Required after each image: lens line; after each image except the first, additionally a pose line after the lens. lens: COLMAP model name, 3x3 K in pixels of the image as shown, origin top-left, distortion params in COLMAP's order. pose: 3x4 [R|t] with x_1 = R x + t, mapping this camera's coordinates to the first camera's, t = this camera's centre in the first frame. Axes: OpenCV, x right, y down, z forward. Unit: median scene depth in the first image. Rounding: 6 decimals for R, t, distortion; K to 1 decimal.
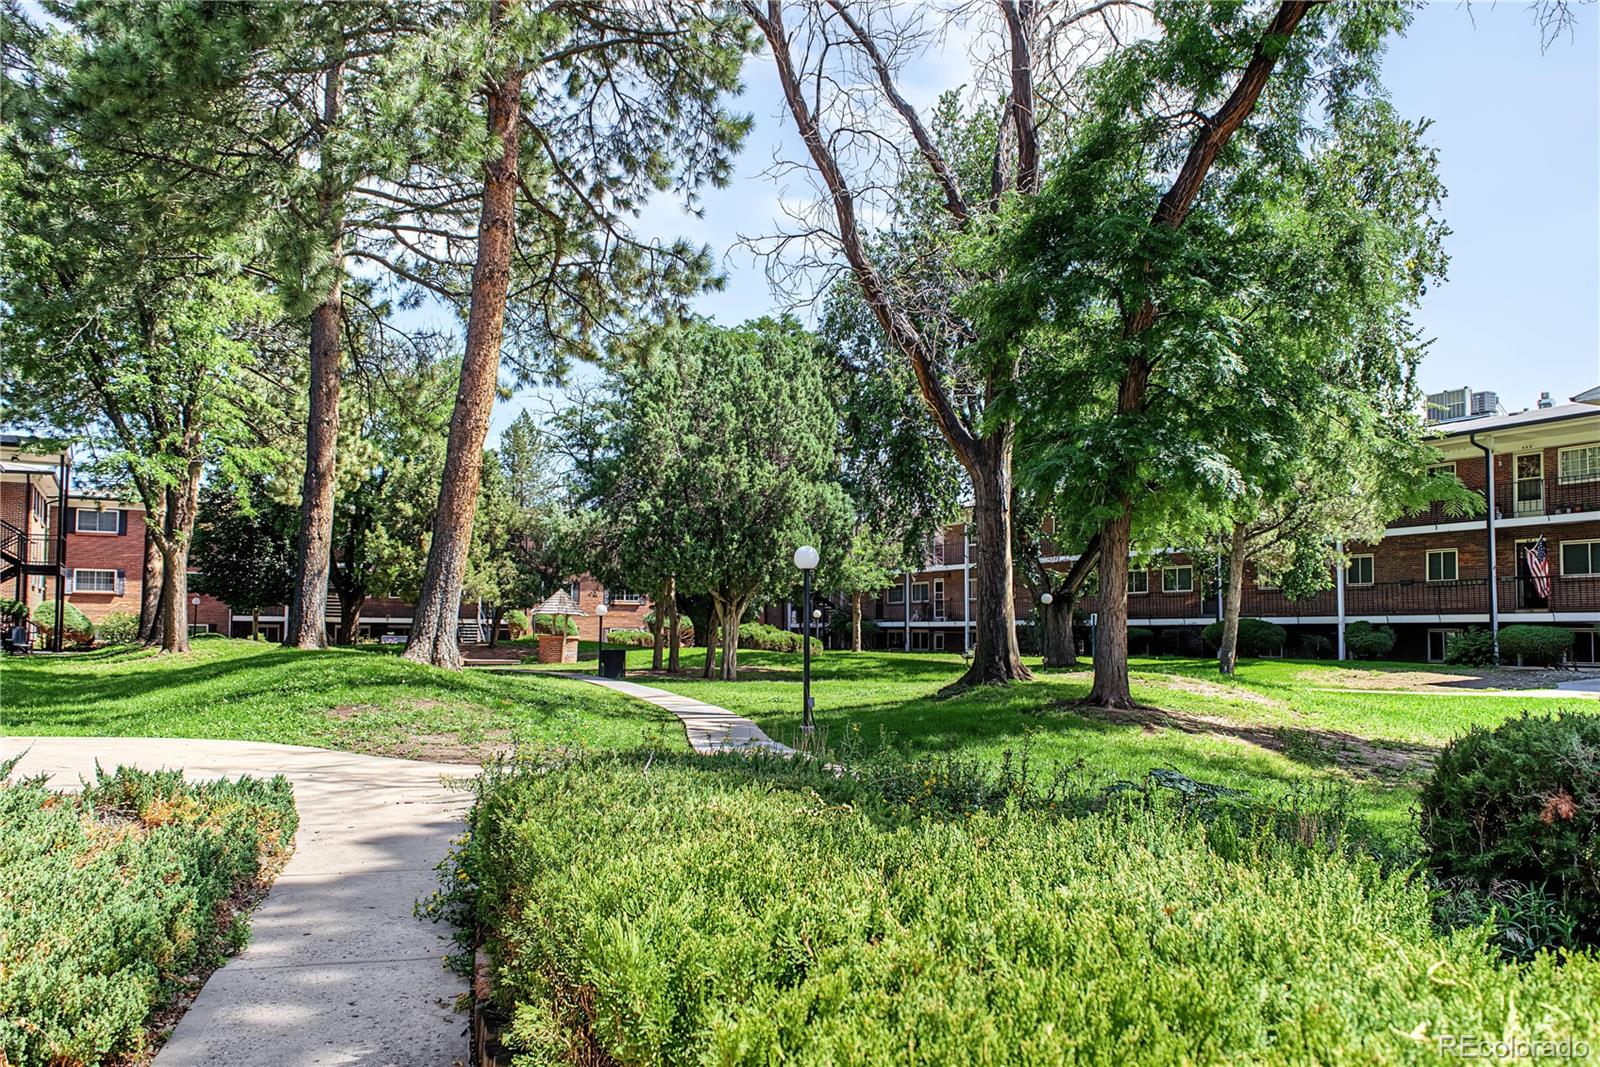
lens RADIAL K [[1261.1, 0, 800.5], [0, 1261.1, 478.4], [0, 0, 1]] dist [-0.000457, -0.009098]
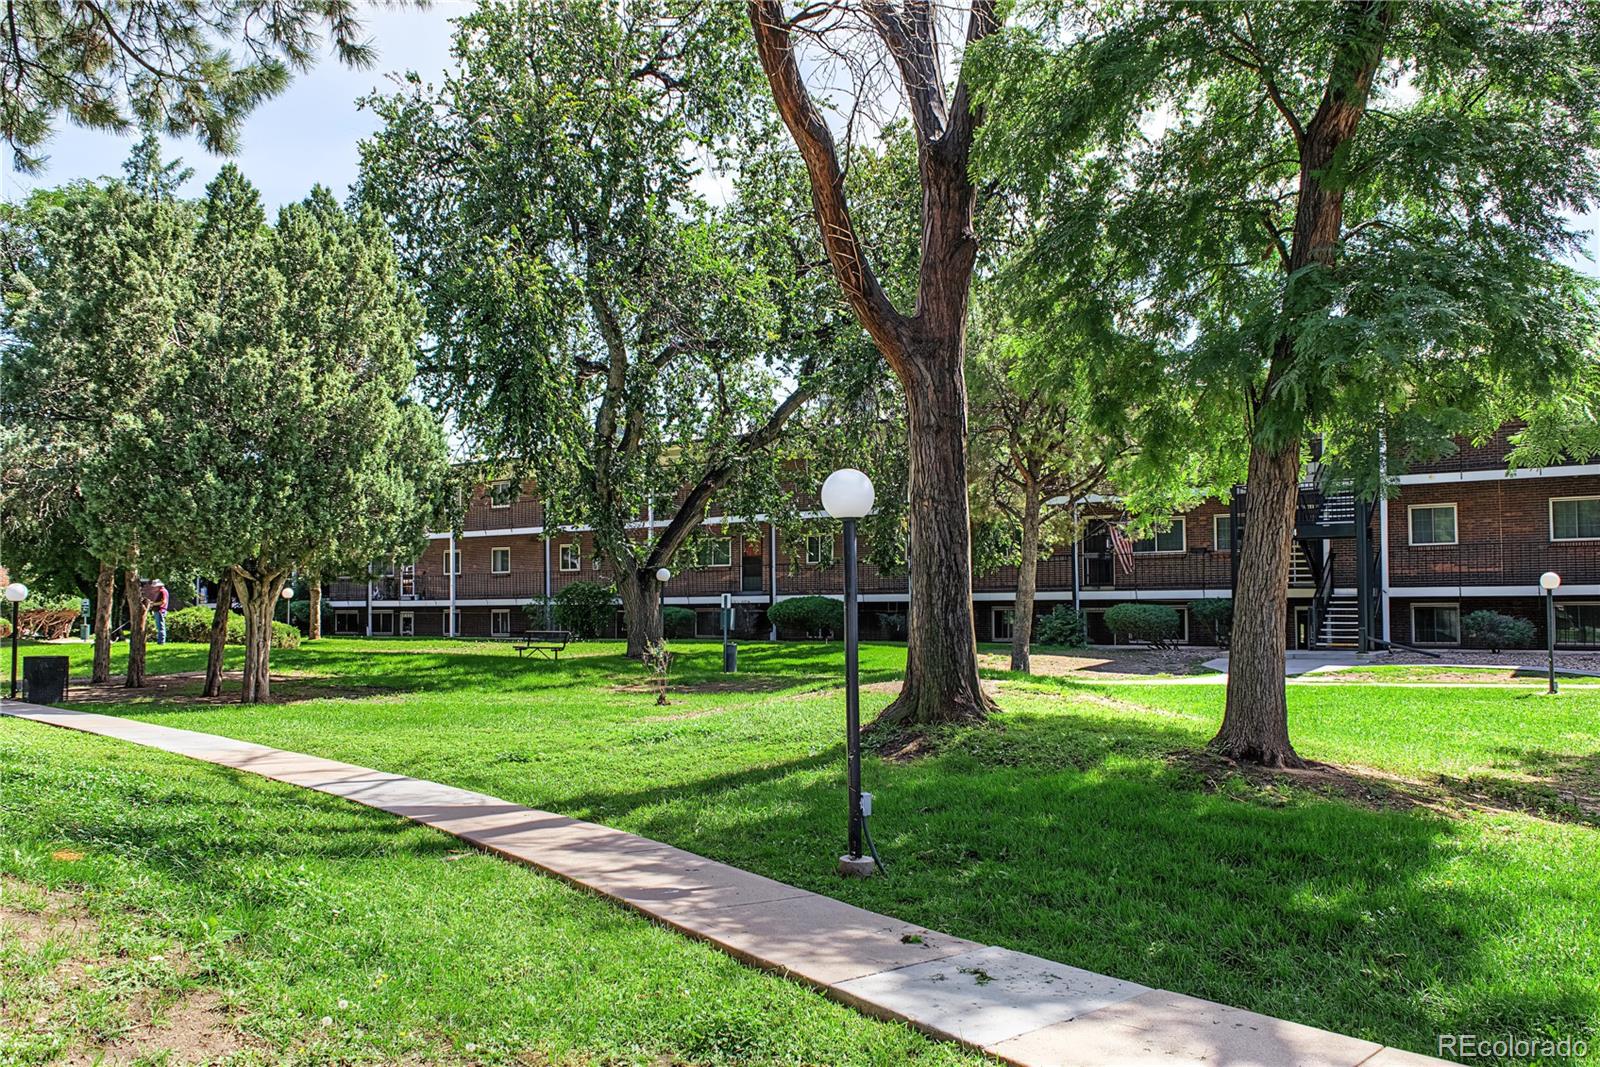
lens RADIAL K [[1296.5, 0, 800.0], [0, 1296.5, 533.5], [0, 0, 1]] dist [0.001298, 0.004259]
pose [[0.893272, 0.016535, 0.449212, -0.111548], [-0.045590, 0.997503, 0.053942, 0.026345], [-0.447198, -0.068665, 0.891795, 0.286959]]
